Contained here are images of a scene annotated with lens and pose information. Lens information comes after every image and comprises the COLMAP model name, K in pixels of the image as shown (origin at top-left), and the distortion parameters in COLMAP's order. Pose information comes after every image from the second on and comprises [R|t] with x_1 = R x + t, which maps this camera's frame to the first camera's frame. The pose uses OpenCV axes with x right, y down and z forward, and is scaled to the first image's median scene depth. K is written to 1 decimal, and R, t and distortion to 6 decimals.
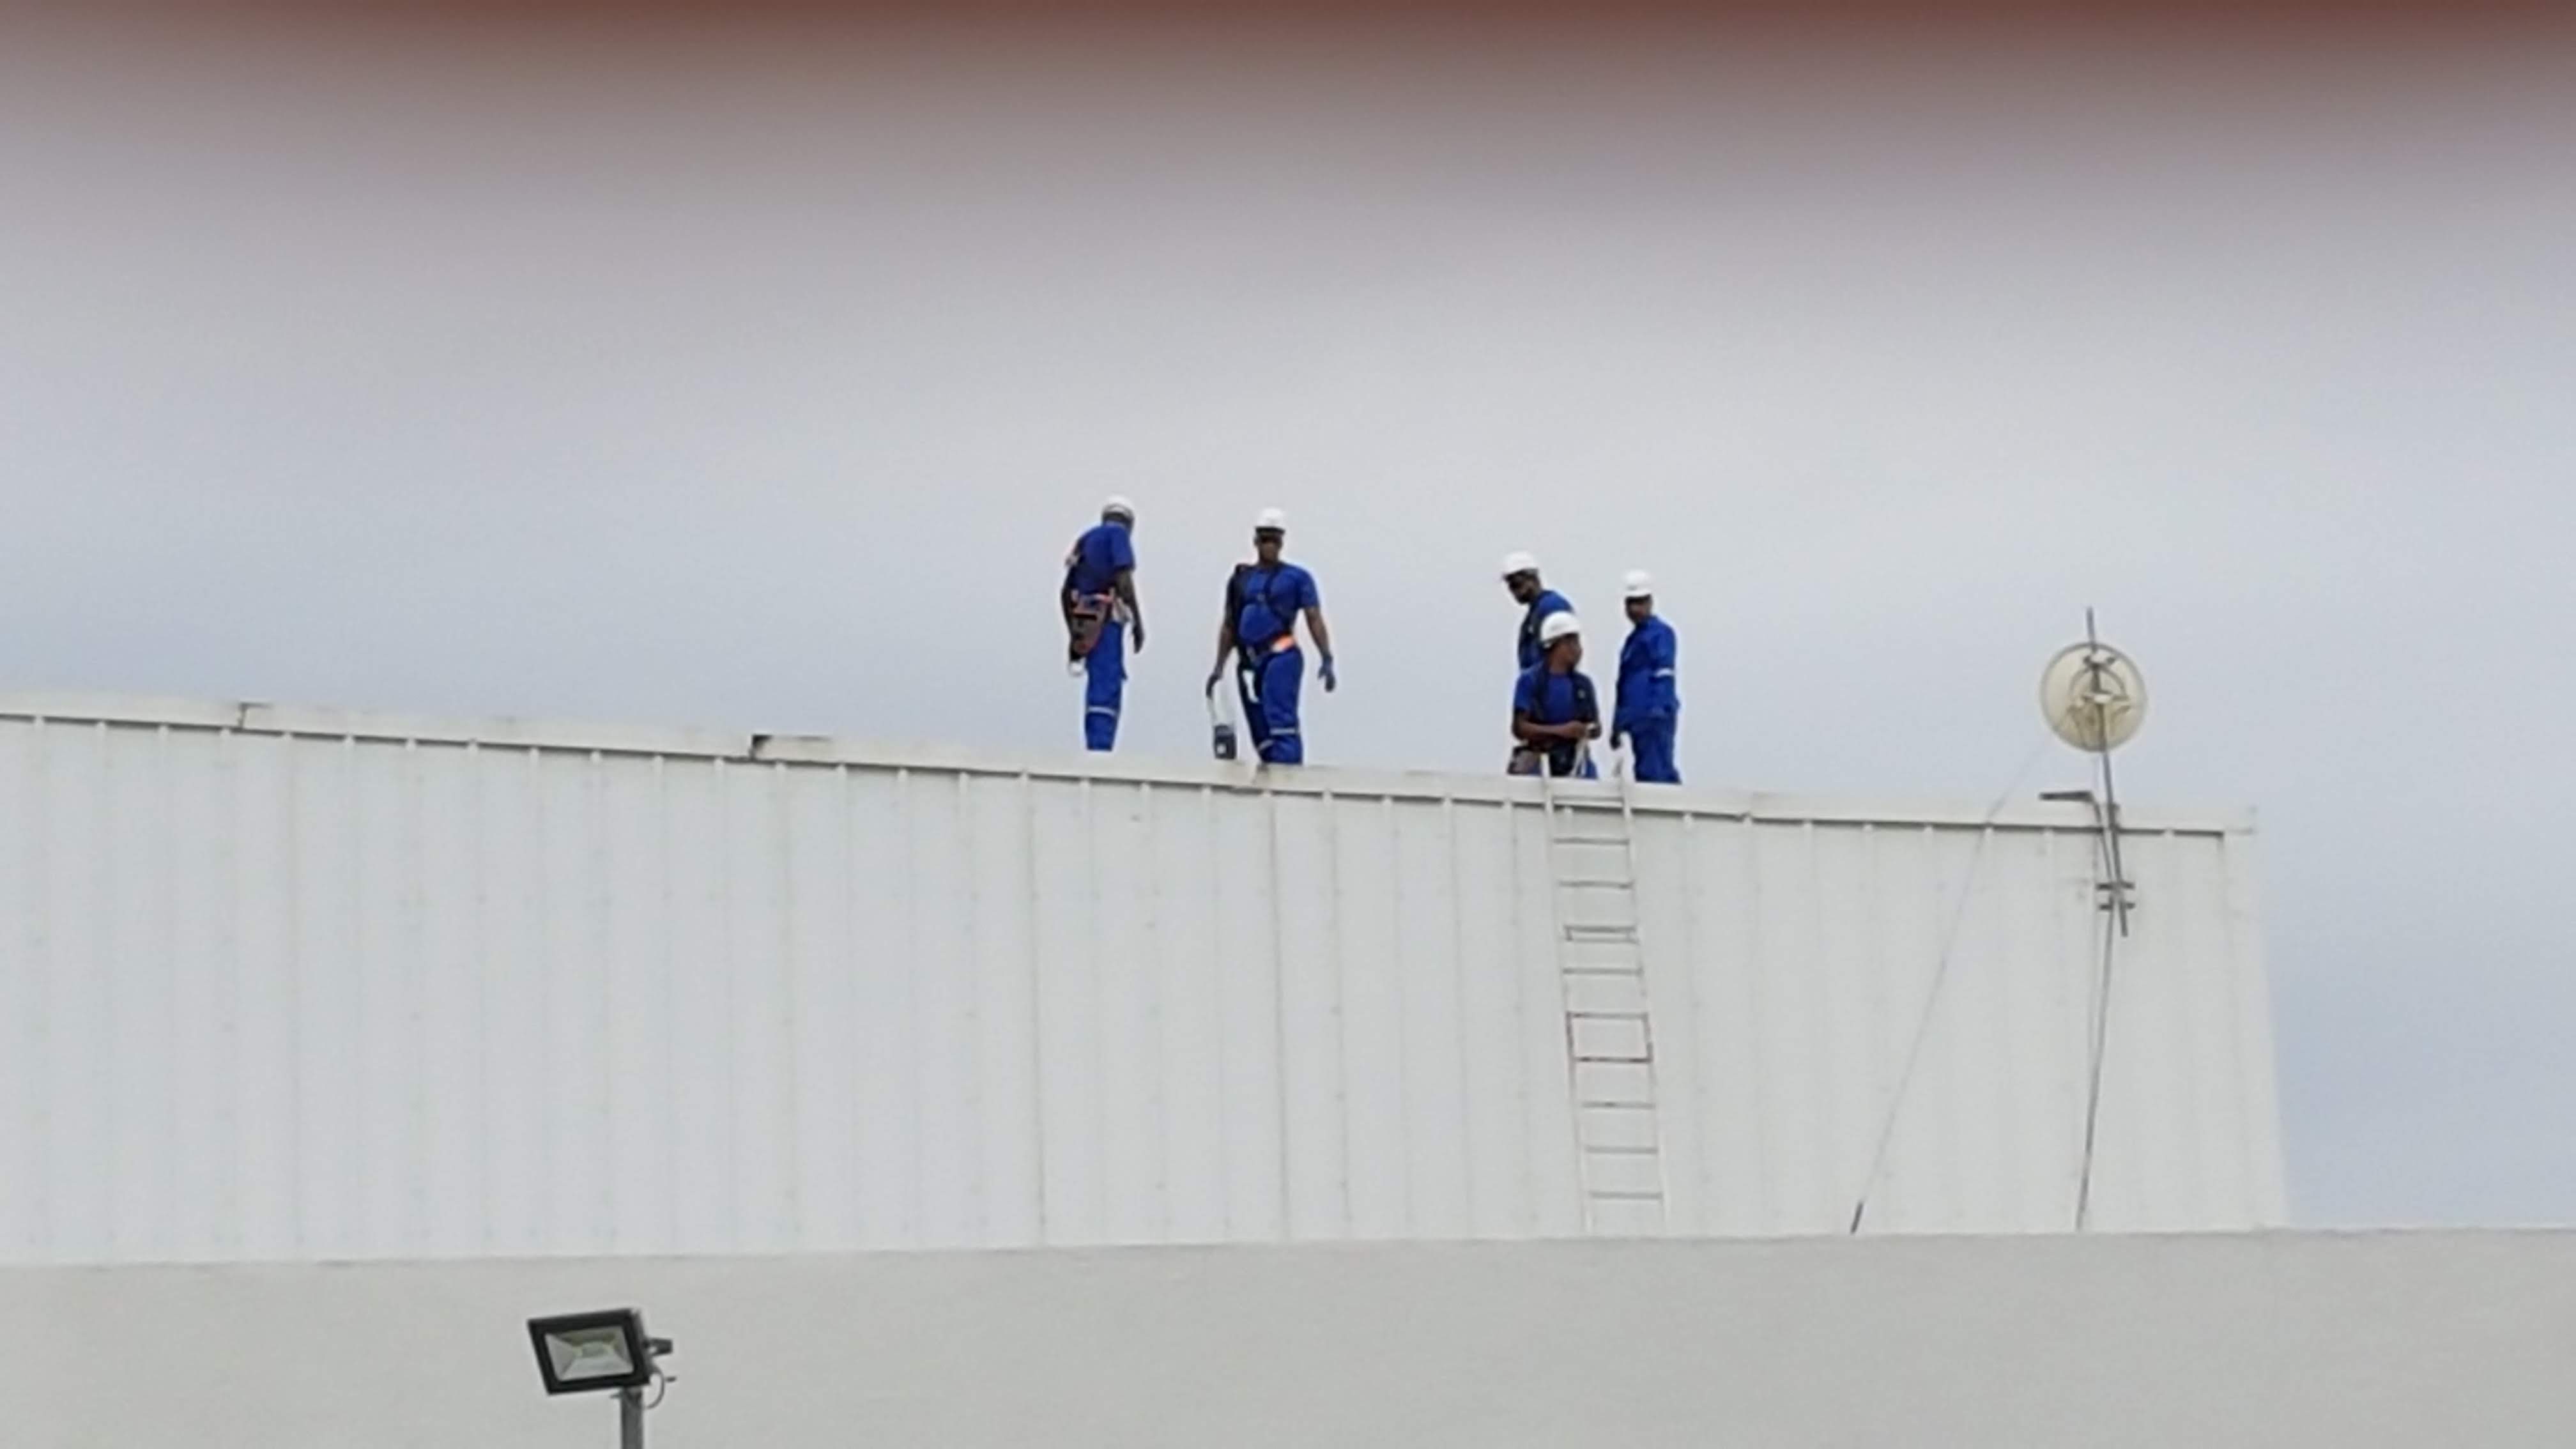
lens RADIAL K [[2028.3, 0, 1287.2], [0, 2028.3, 722.9], [0, 0, 1]] dist [-0.006079, -0.005176]
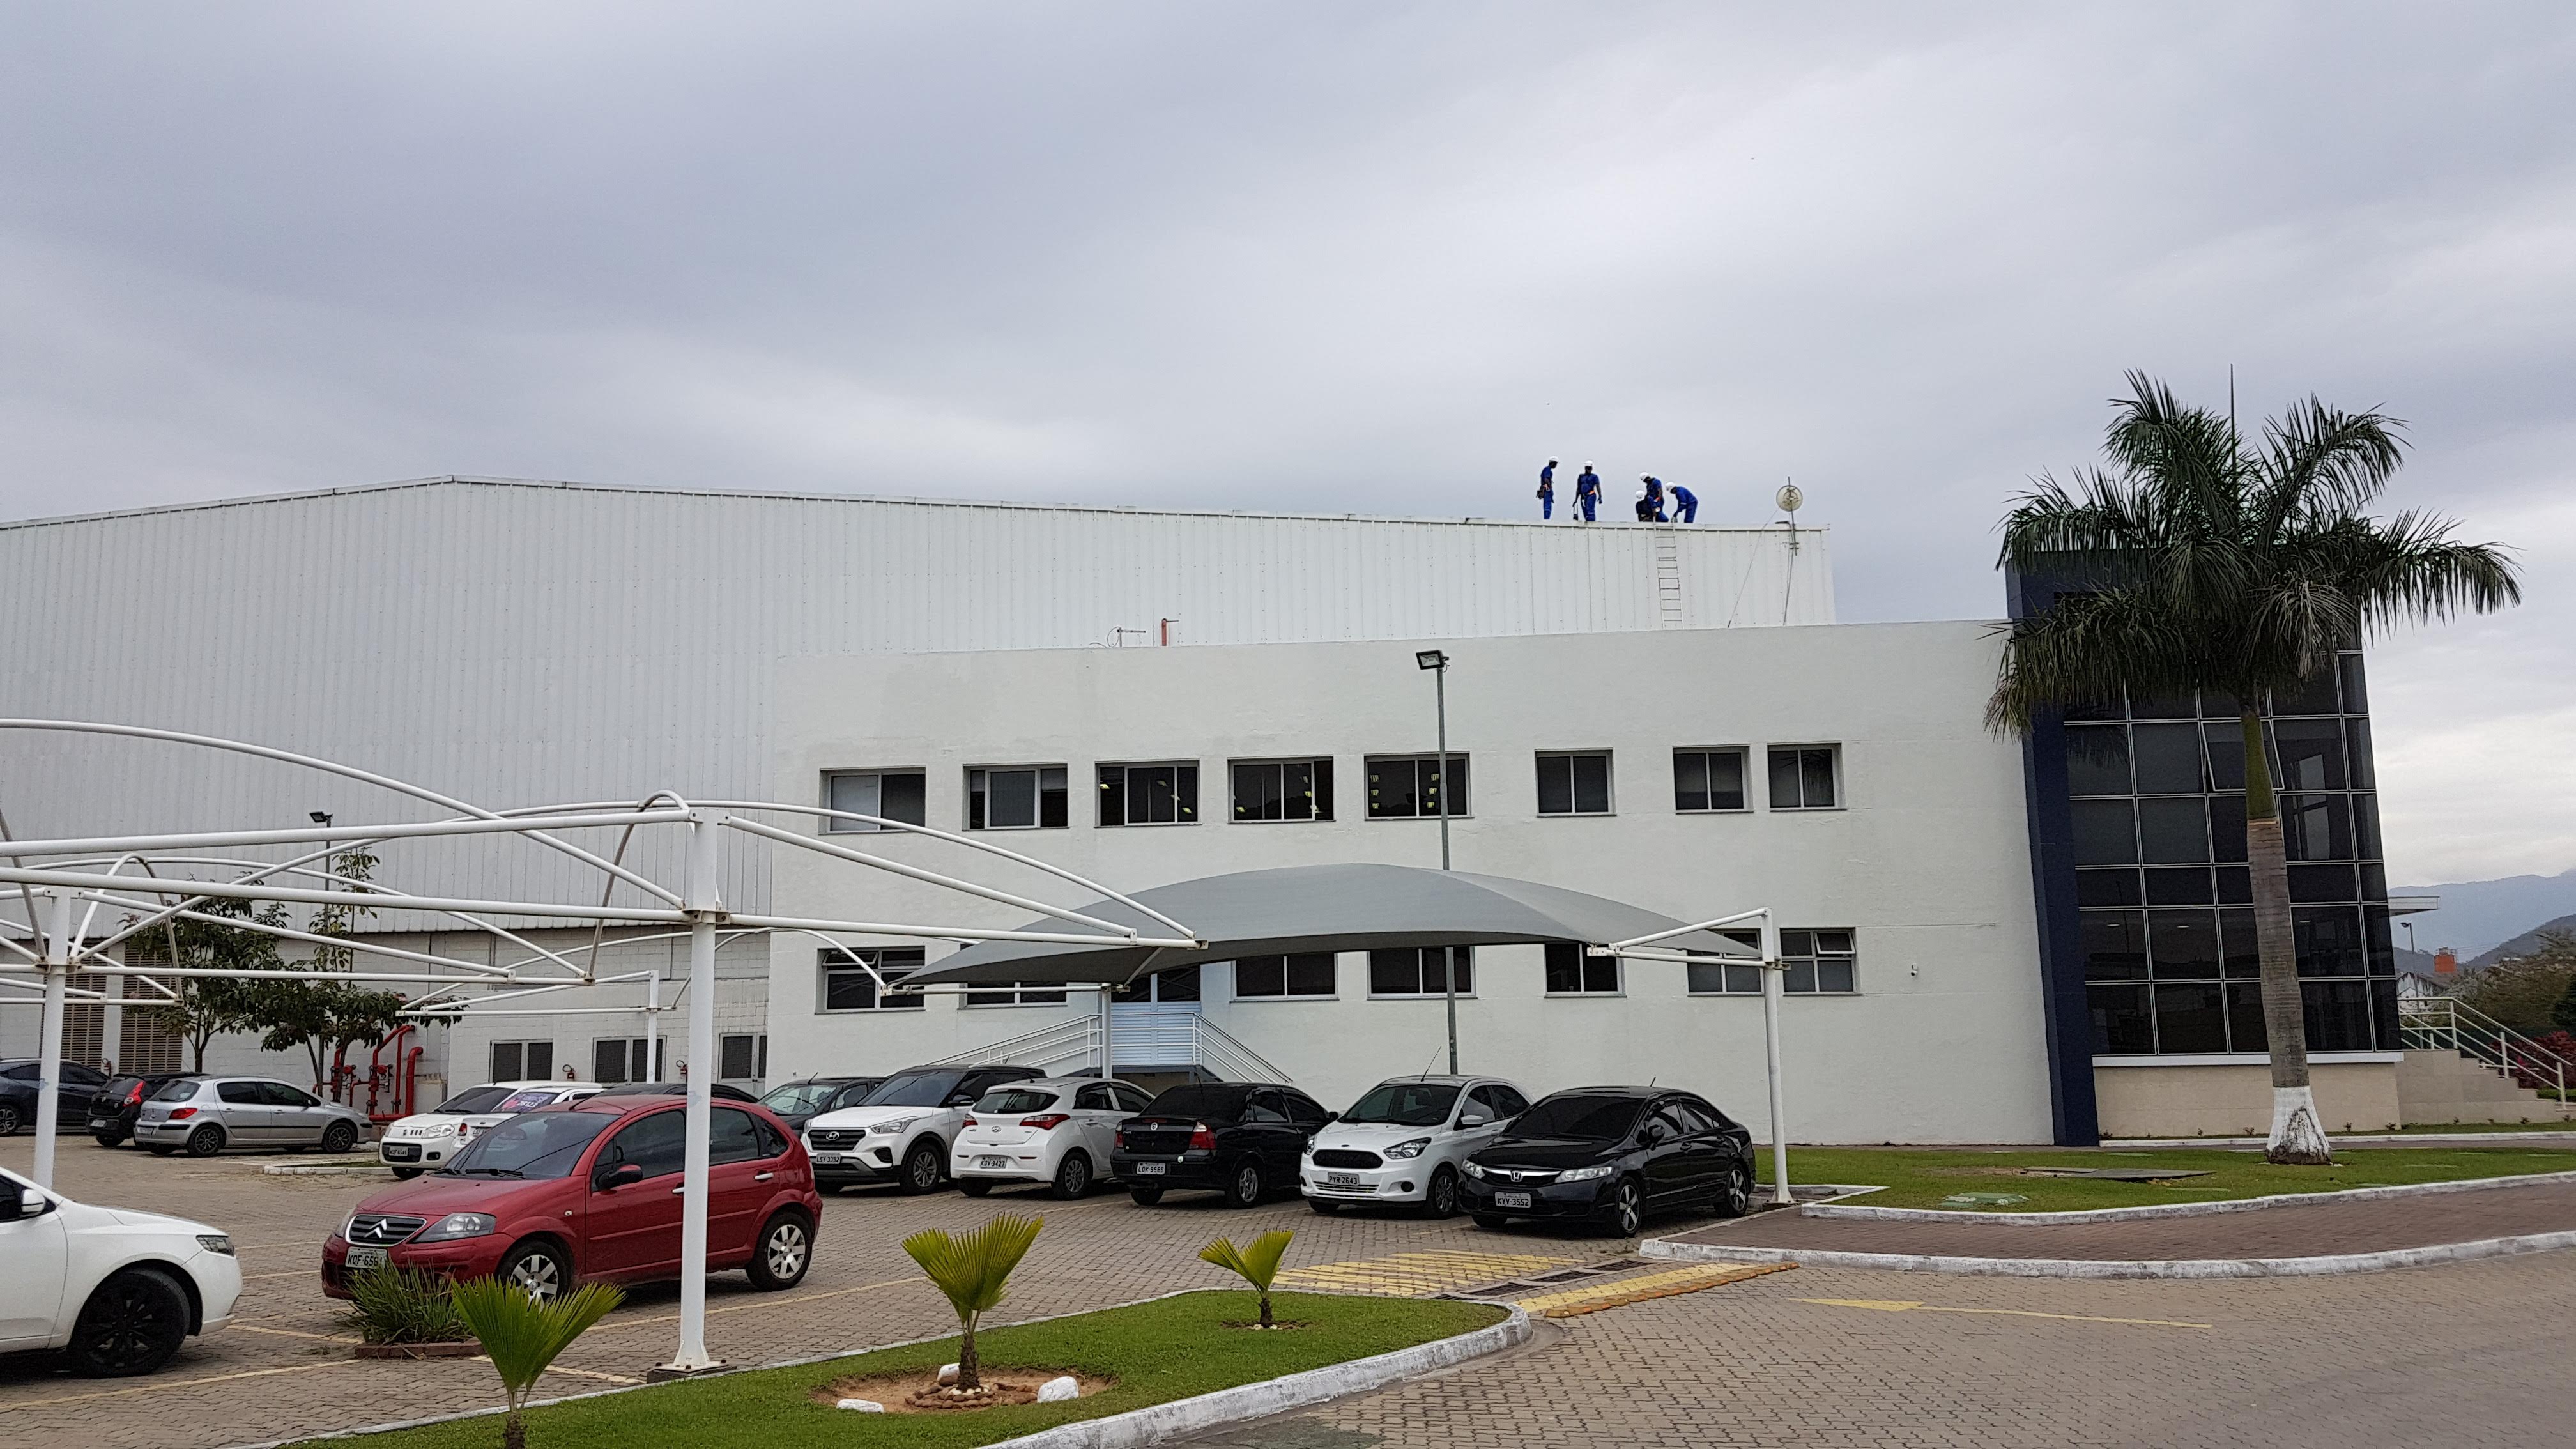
lens RADIAL K [[2028.3, 0, 1288.6], [0, 2028.3, 724.0], [0, 0, 1]] dist [-0.006079, -0.005176]
pose [[0.970260, -0.008539, -0.241915, 0.404507], [0.008083, 0.999963, -0.002879, 0.448531], [0.241930, 0.000838, 0.970293, -3.230461]]
